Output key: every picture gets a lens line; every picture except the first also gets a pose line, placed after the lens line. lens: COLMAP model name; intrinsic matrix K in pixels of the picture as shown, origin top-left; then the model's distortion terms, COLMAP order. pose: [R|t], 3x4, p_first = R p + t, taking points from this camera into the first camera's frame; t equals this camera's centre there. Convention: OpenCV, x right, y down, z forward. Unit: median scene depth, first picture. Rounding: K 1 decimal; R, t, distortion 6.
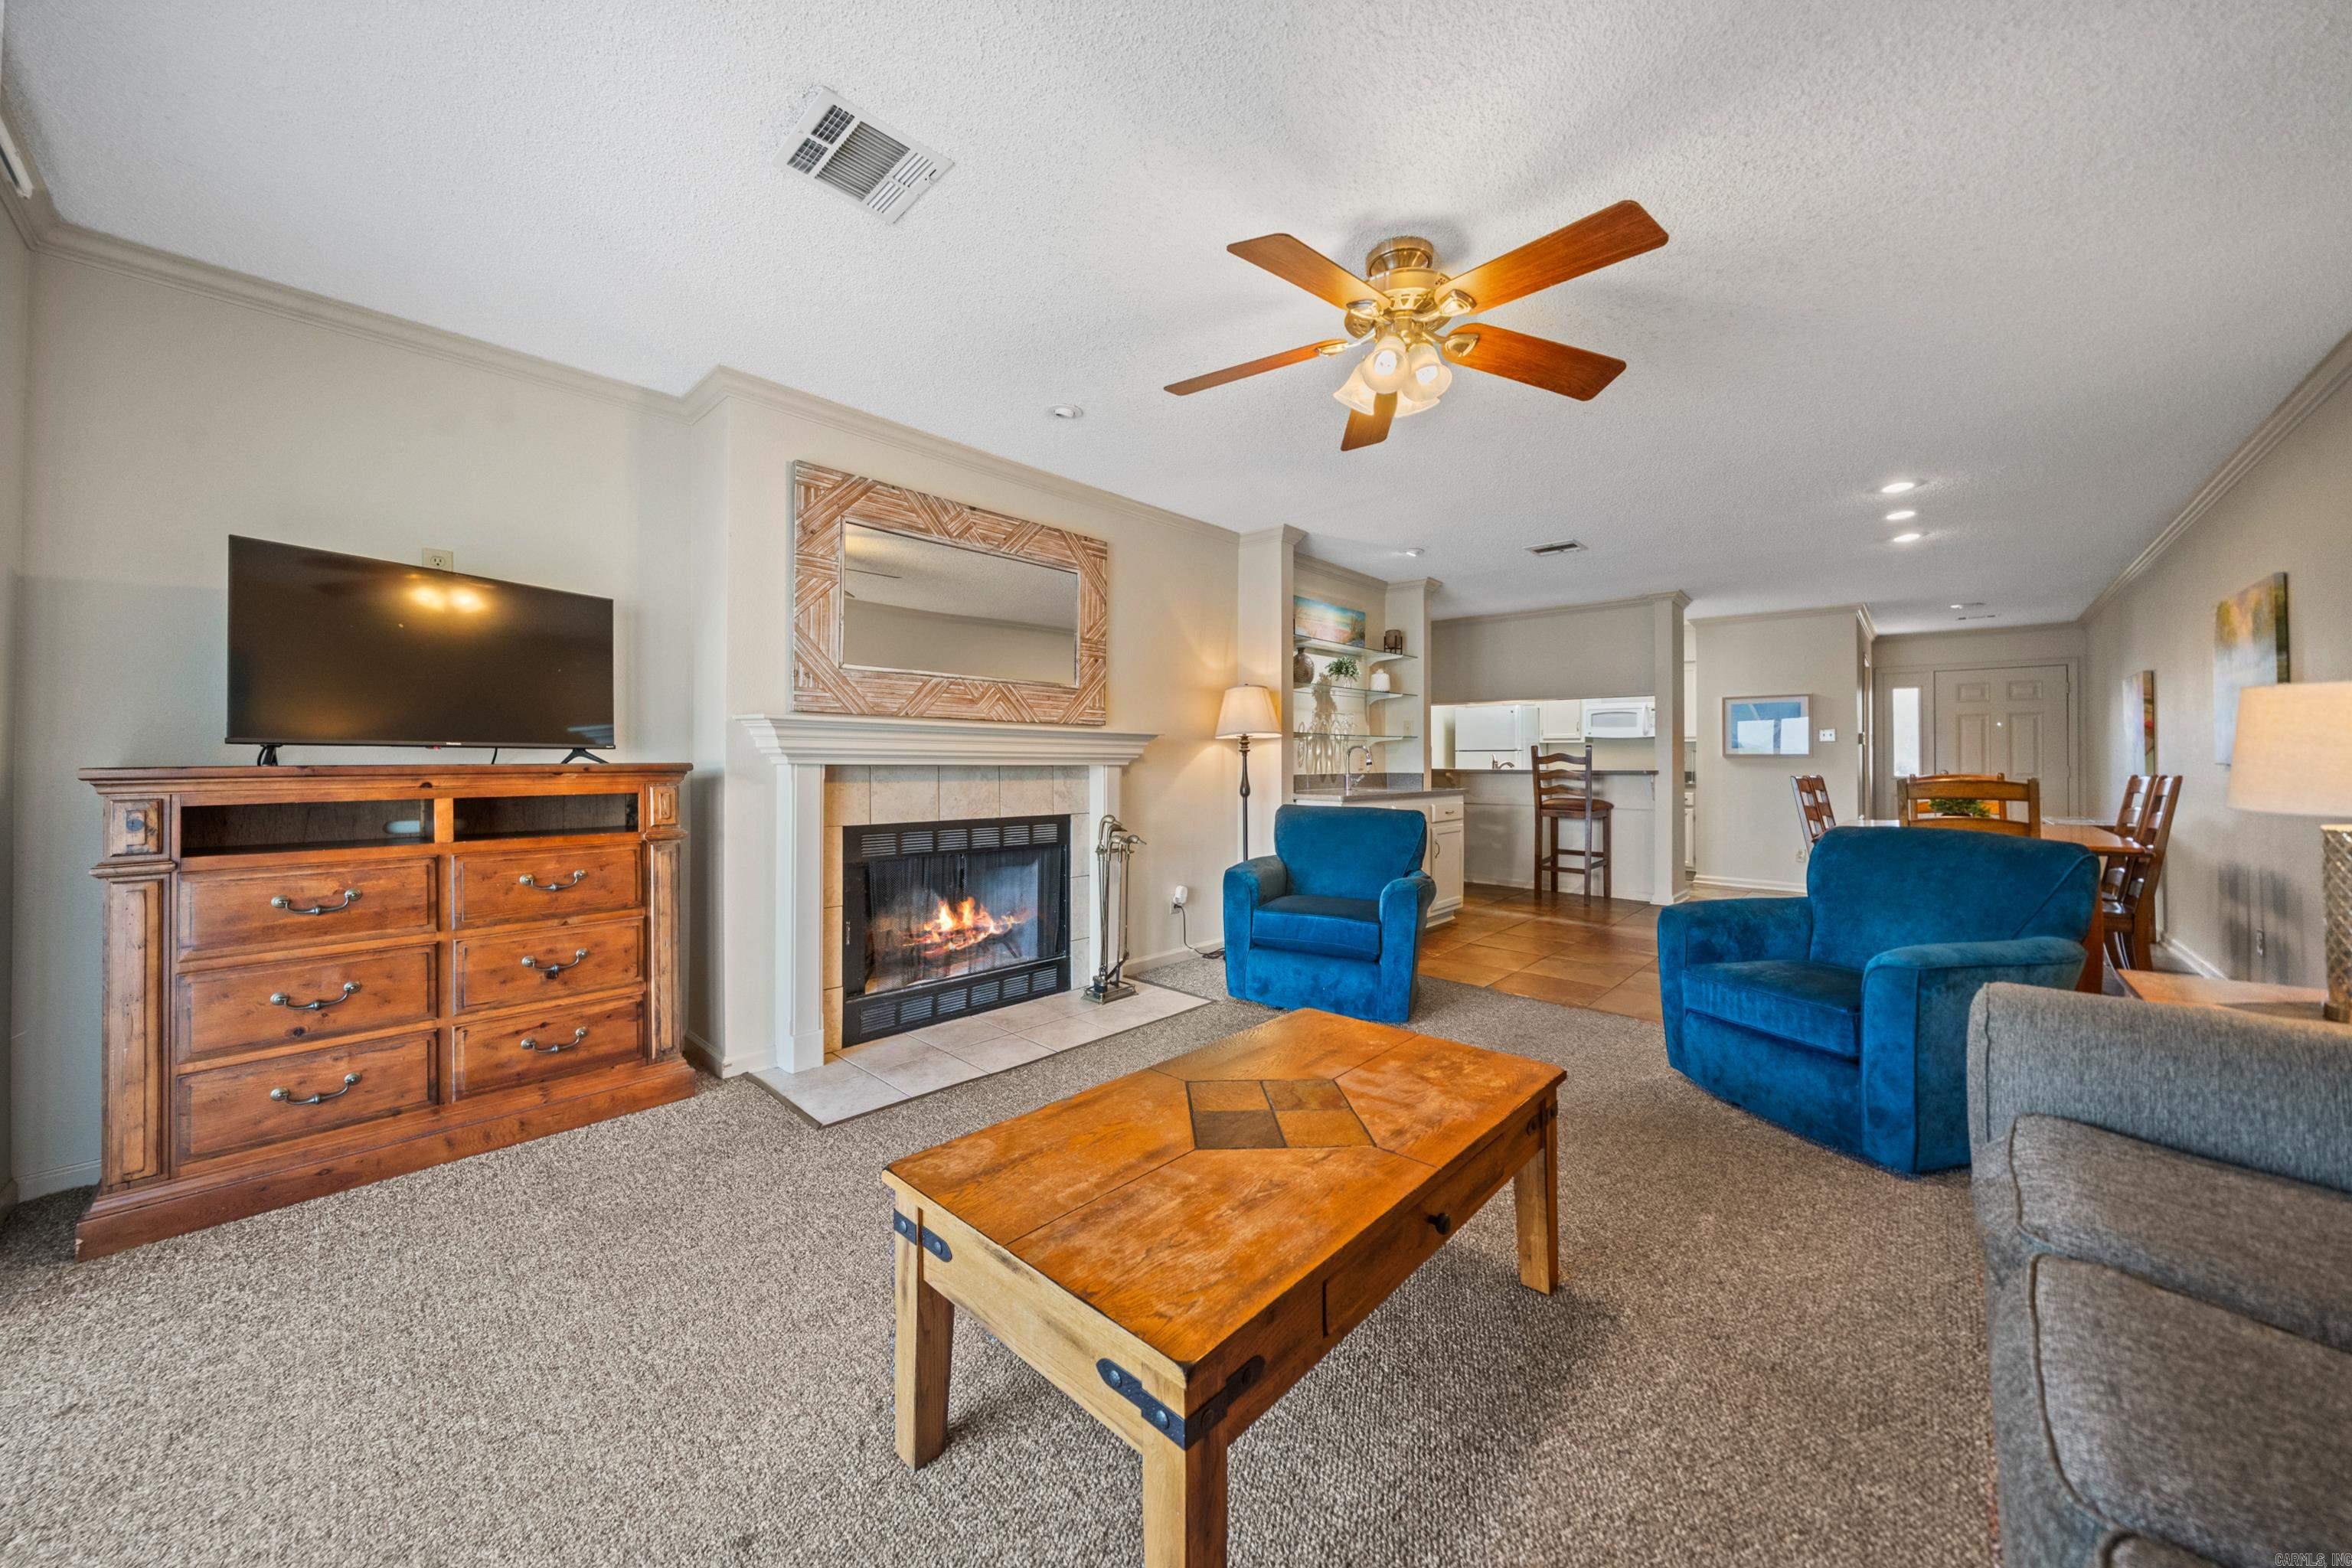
lens RADIAL K [[818.4, 0, 1160.0], [0, 818.4, 747.8], [0, 0, 1]] dist [-0.001324, -0.000009]
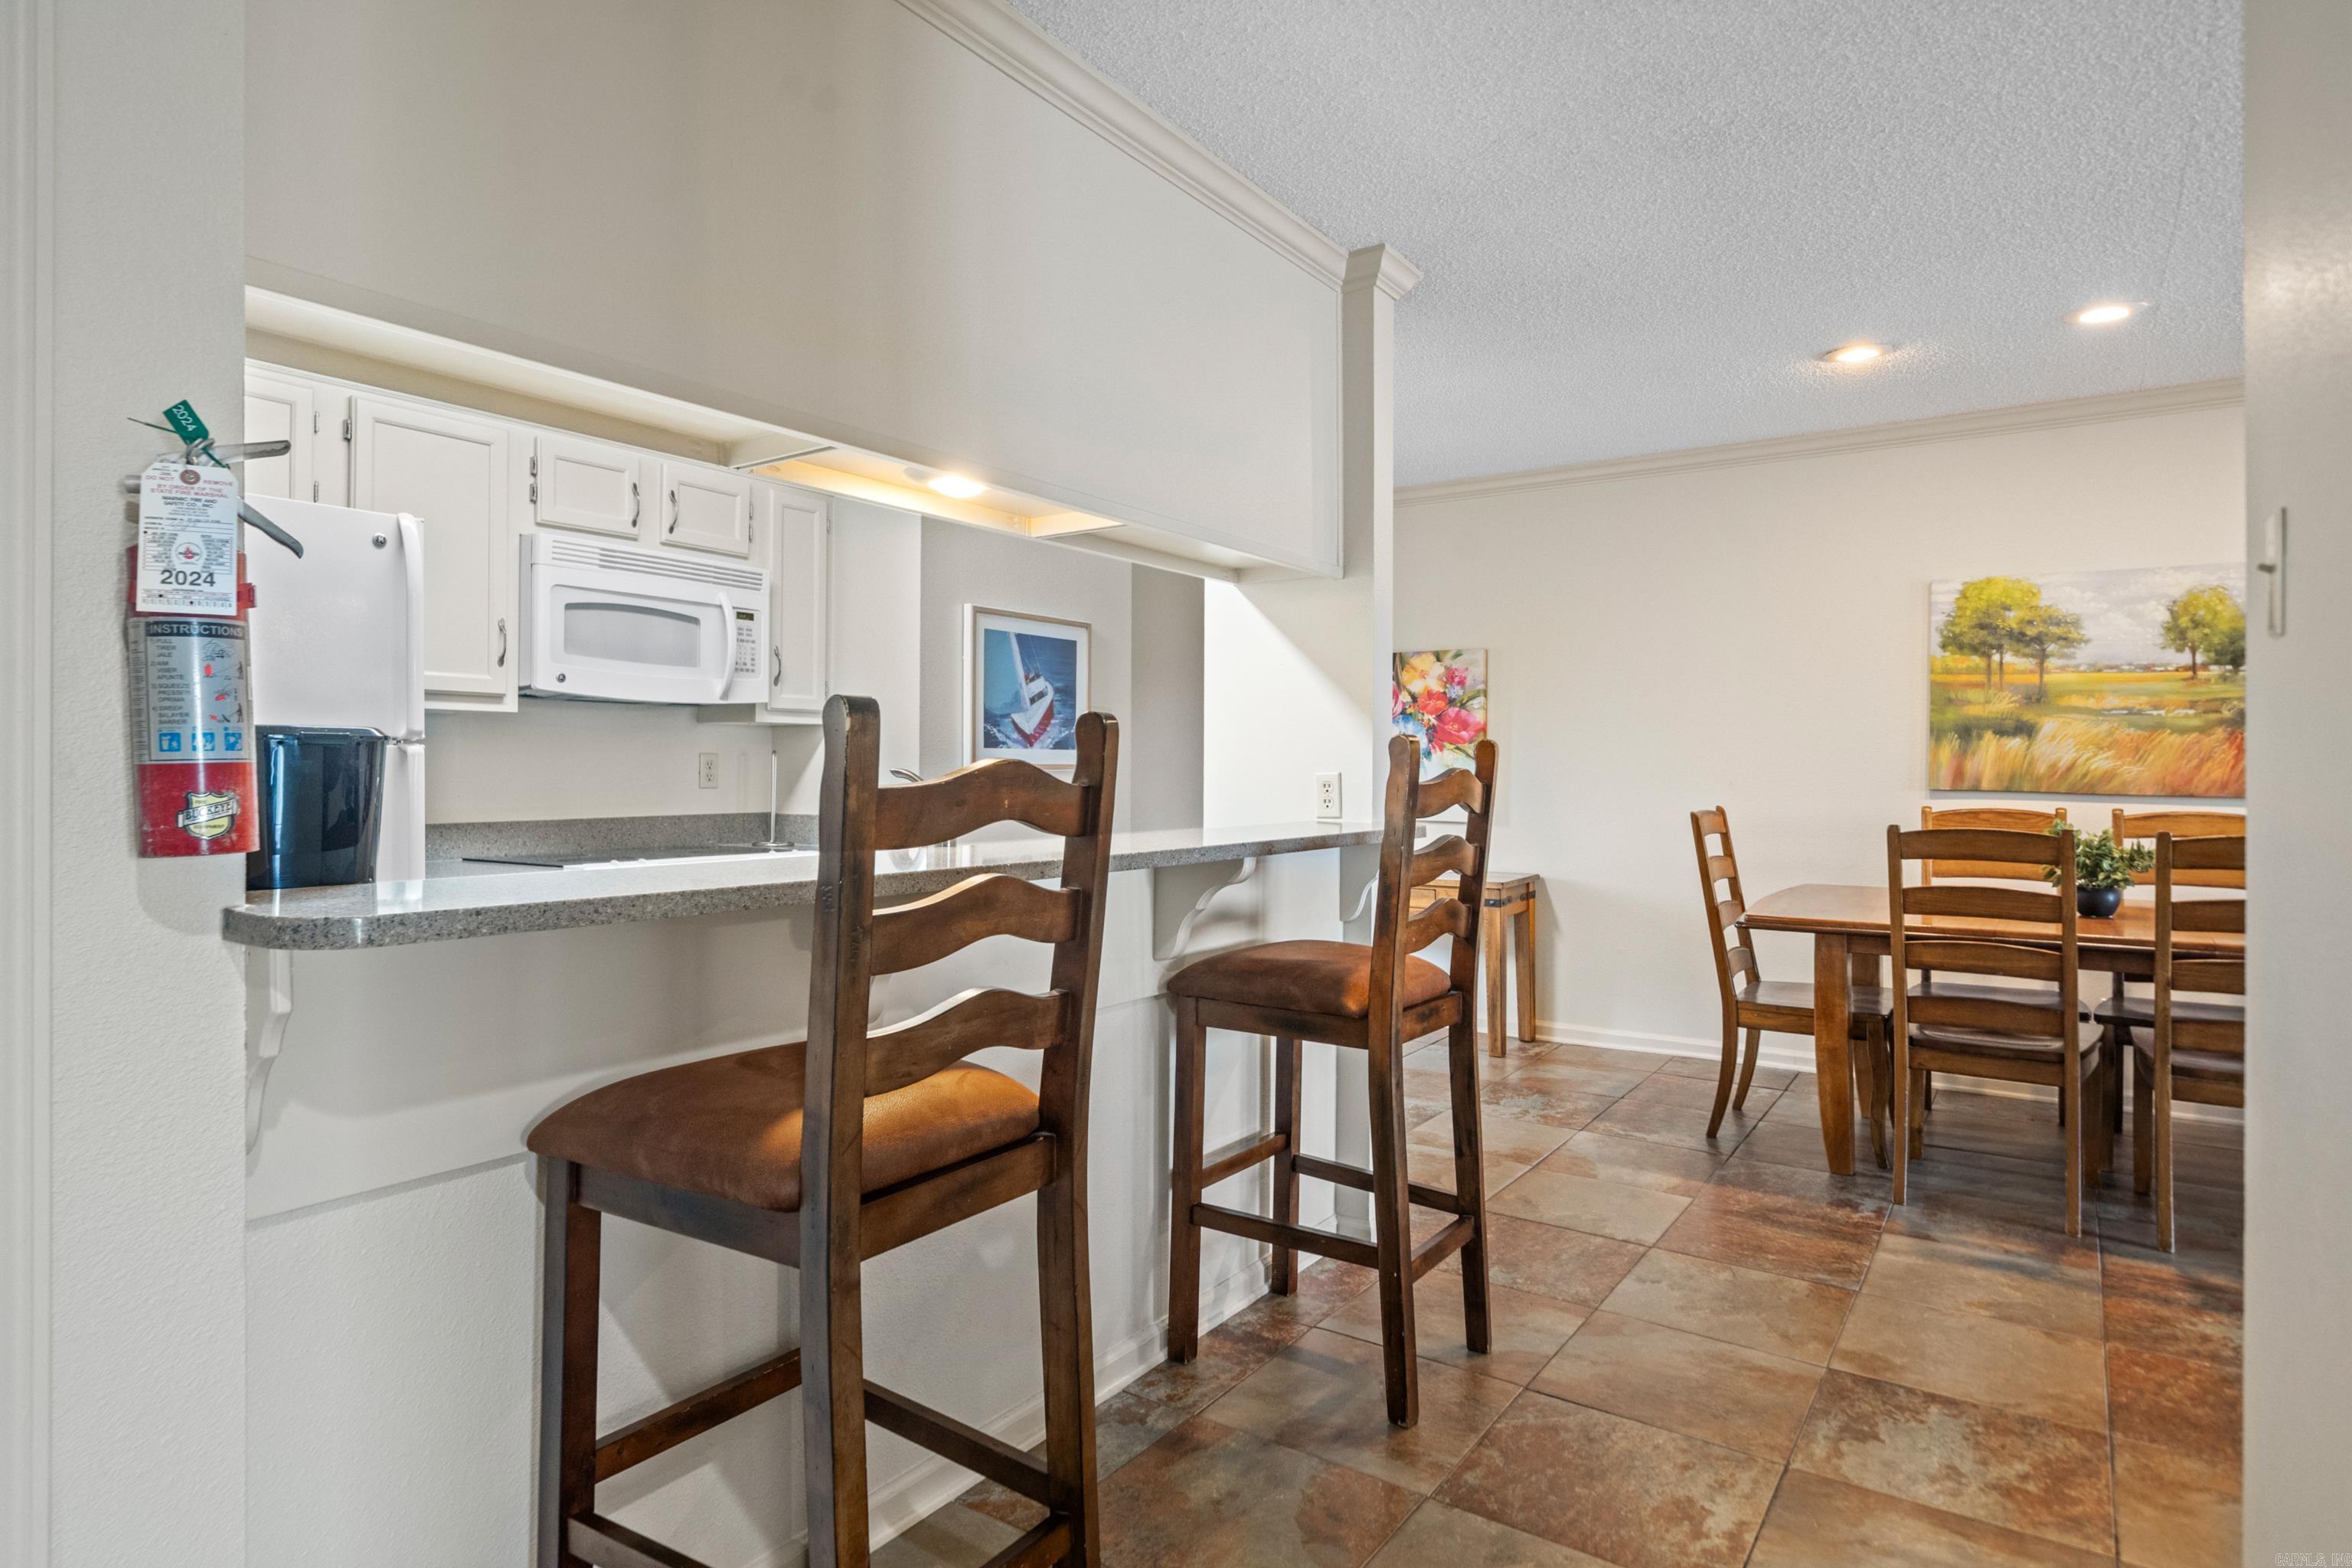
lens RADIAL K [[1308.0, 0, 1154.2], [0, 1308.0, 794.6], [0, 0, 1]] dist [0.000625, 0.001014]
pose [[-0.144585, -0.027591, 0.989108, 0.174251], [-0.021399, 0.999465, 0.024752, 0.007922], [-0.989261, -0.017587, -0.145098, 1.642378]]
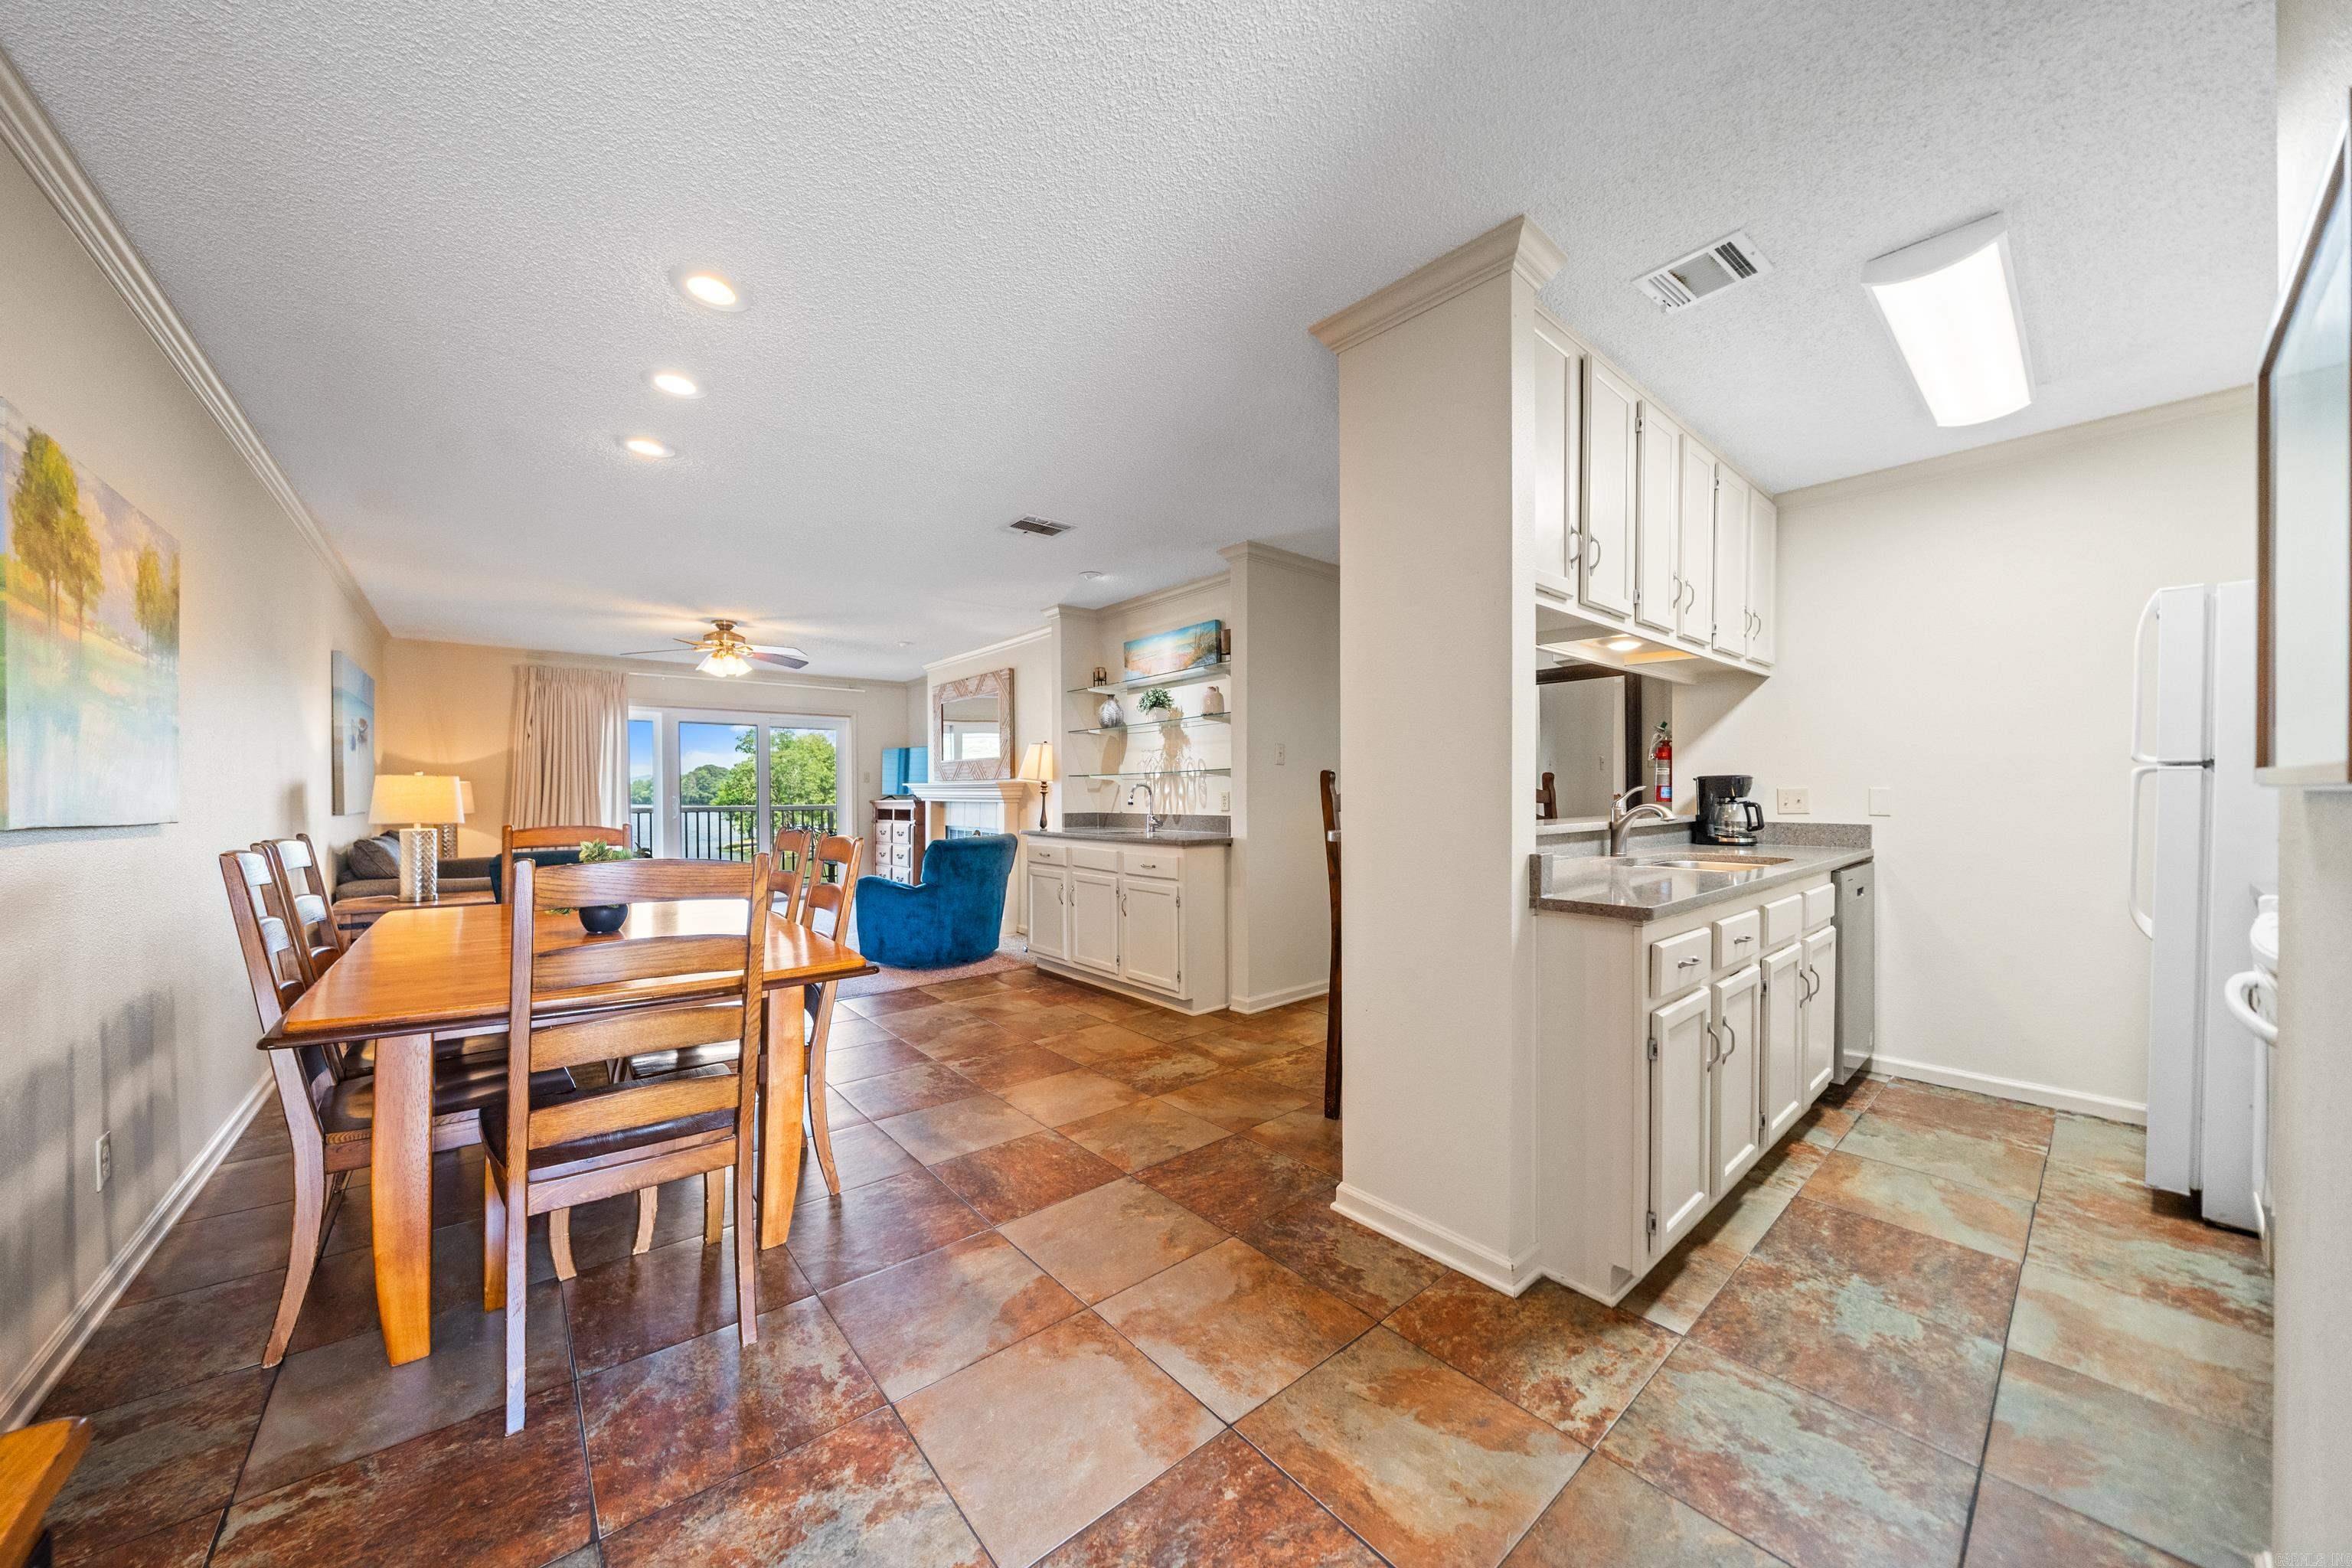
lens RADIAL K [[813.4, 0, 1172.7], [0, 813.4, 799.4], [0, 0, 1]] dist [-0.007806, 0.000098]
pose [[-0.111667, 0.007283, -0.993719, 1.388847], [0.021649, 0.999754, 0.004894, 0.012711], [0.993510, -0.020966, -0.111798, 1.357017]]
